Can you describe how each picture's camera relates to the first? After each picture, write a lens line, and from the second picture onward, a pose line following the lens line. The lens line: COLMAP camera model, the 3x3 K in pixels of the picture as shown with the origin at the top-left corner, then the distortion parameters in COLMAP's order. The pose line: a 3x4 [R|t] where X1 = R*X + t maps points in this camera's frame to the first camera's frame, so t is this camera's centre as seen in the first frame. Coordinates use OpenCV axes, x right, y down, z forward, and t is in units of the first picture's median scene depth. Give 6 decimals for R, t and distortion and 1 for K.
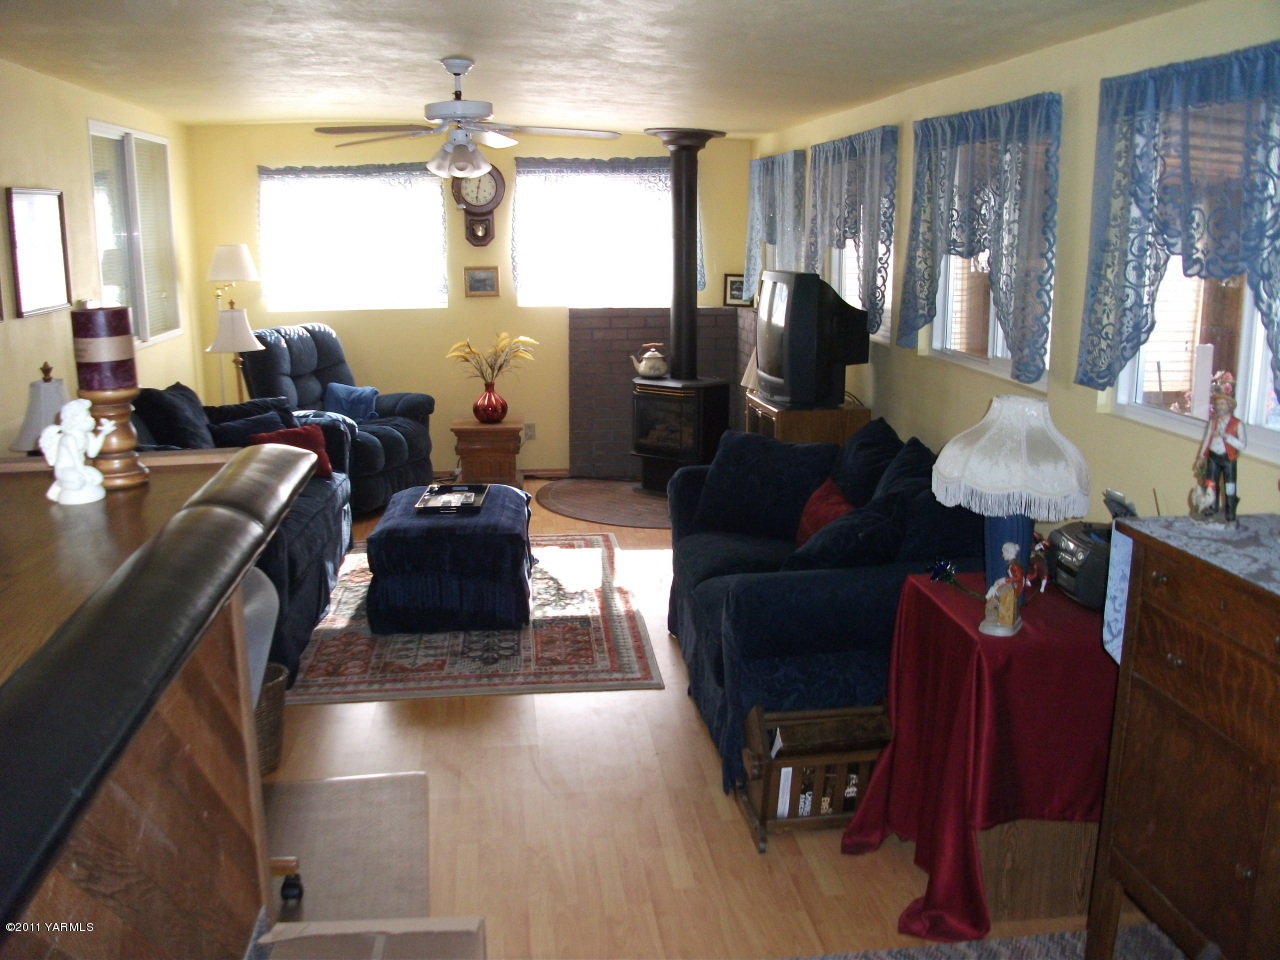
lens RADIAL K [[1243.2, 0, 640.4], [0, 1243.2, 481.1], [0, 0, 1]] dist [-0.119286, 0.000000]
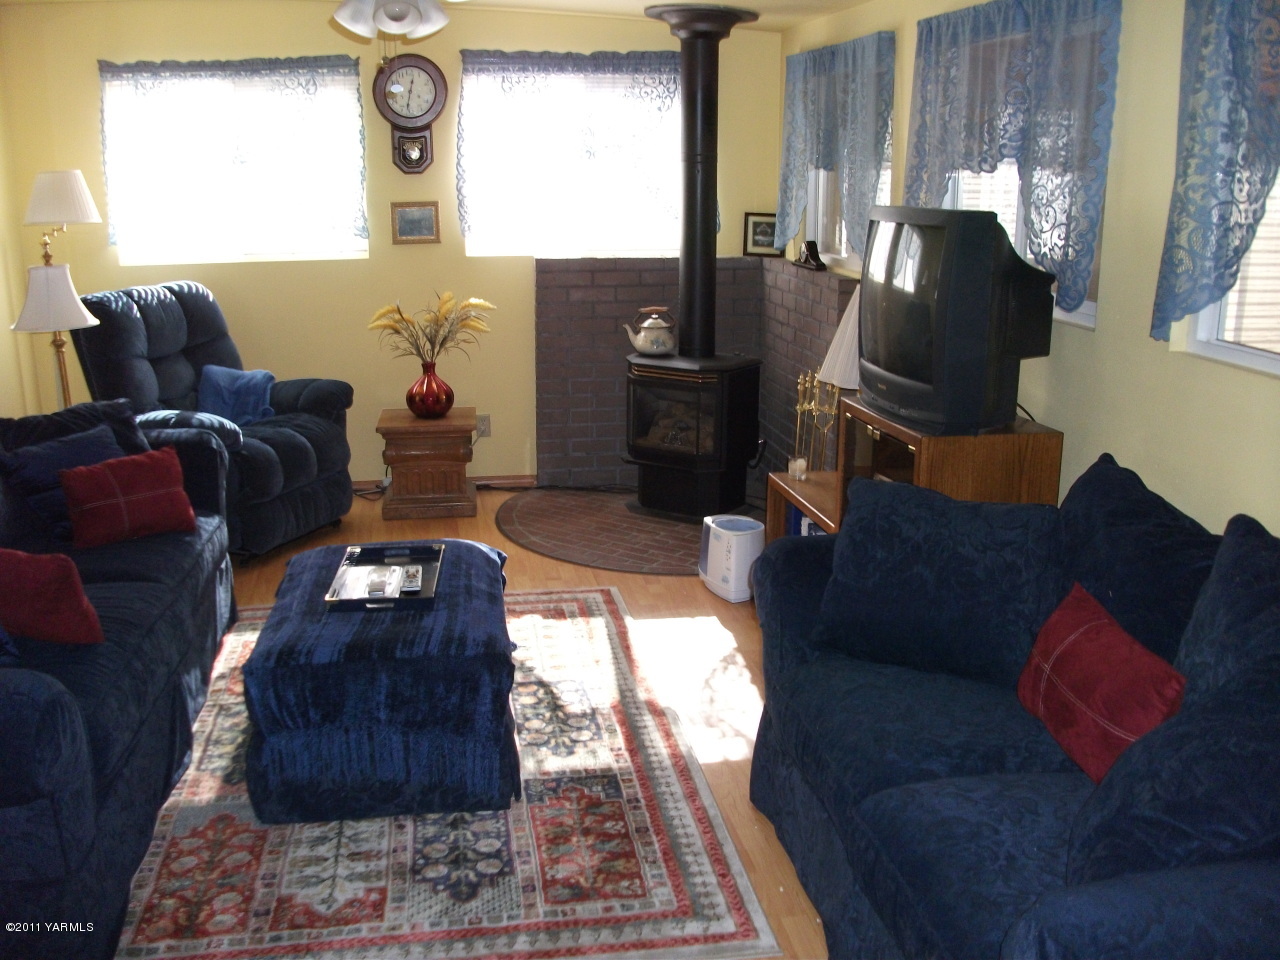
lens RADIAL K [[1243.2, 0, 637.6], [0, 1243.2, 482.3], [0, 0, 1]] dist [-0.119286, 0.000000]
pose [[0.998029, -0.010067, 0.061938, -0.048906], [0.007120, 0.998841, 0.047608, -0.046377], [-0.062345, -0.047073, 0.996944, 0.289106]]
